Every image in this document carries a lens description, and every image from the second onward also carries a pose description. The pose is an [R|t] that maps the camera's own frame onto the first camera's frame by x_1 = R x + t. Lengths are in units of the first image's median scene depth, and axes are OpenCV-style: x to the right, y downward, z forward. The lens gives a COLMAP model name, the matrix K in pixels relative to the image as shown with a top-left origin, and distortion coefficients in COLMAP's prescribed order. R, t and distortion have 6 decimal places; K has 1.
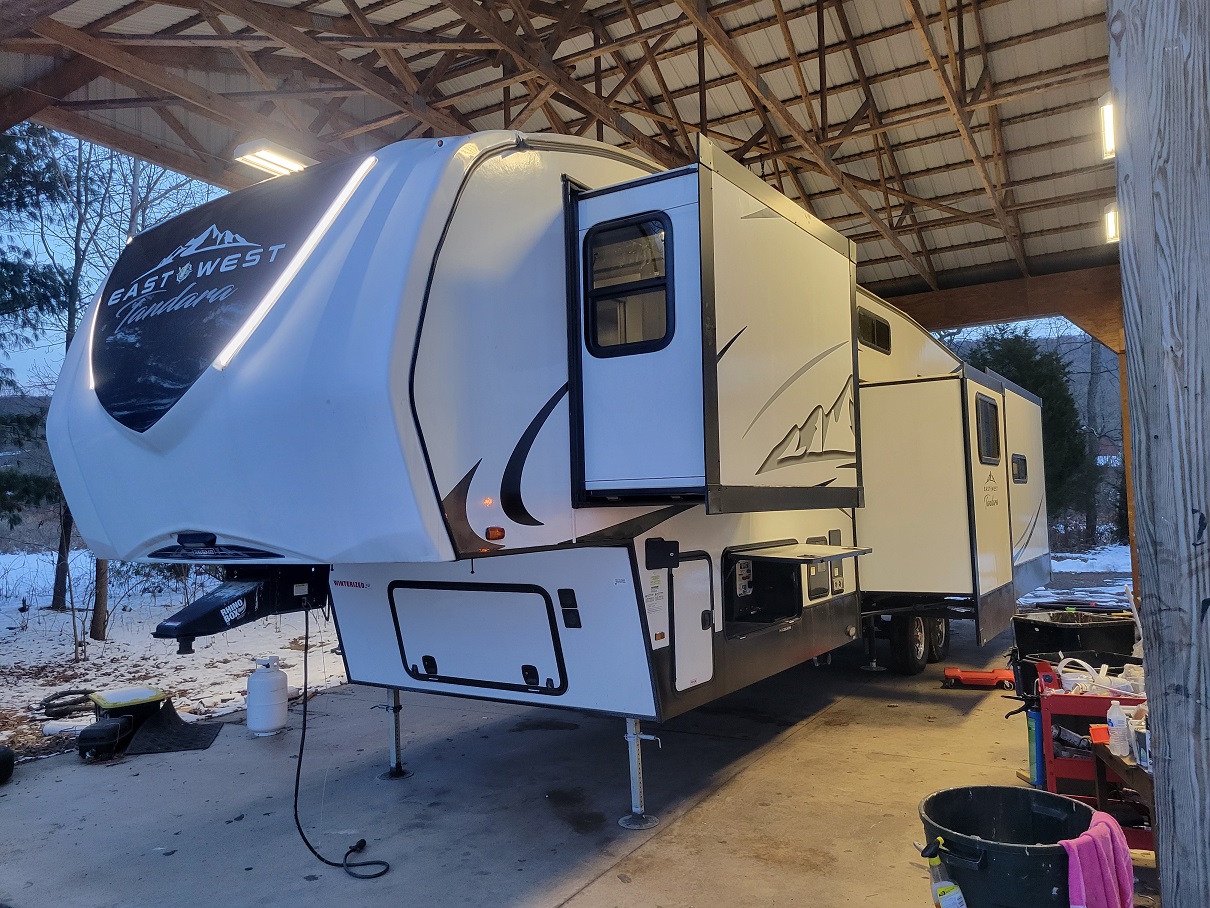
lens RADIAL K [[888.5, 0, 599.7], [0, 888.5, 463.5], [0, 0, 1]] dist [0.069167, -0.056970]
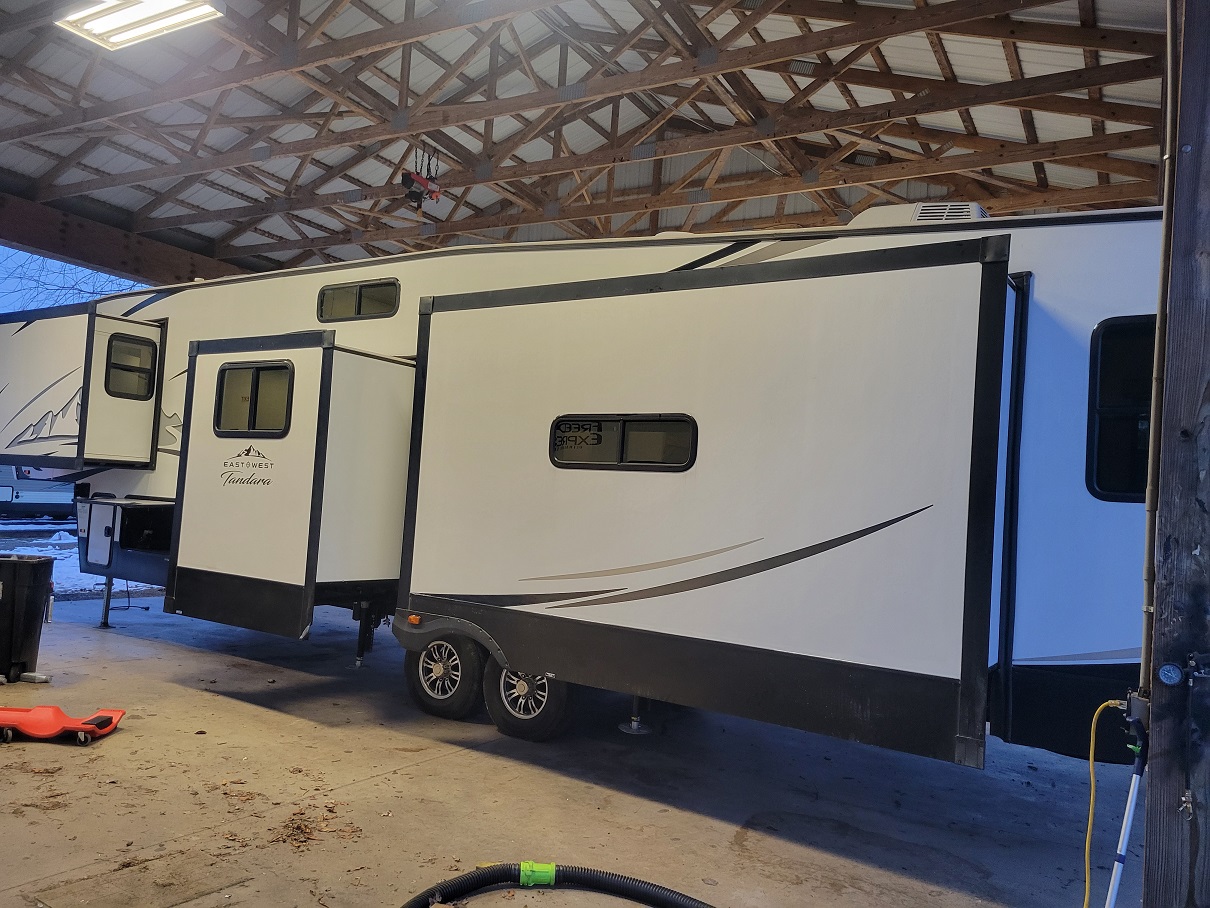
lens RADIAL K [[888.5, 0, 599.7], [0, 888.5, 463.5], [0, 0, 1]] dist [0.069167, -0.056970]
pose [[-0.000442, -0.017575, -0.999845, 1.990647], [-0.014430, 0.999742, -0.017567, 0.054932], [0.999896, 0.014420, -0.000695, 2.032091]]
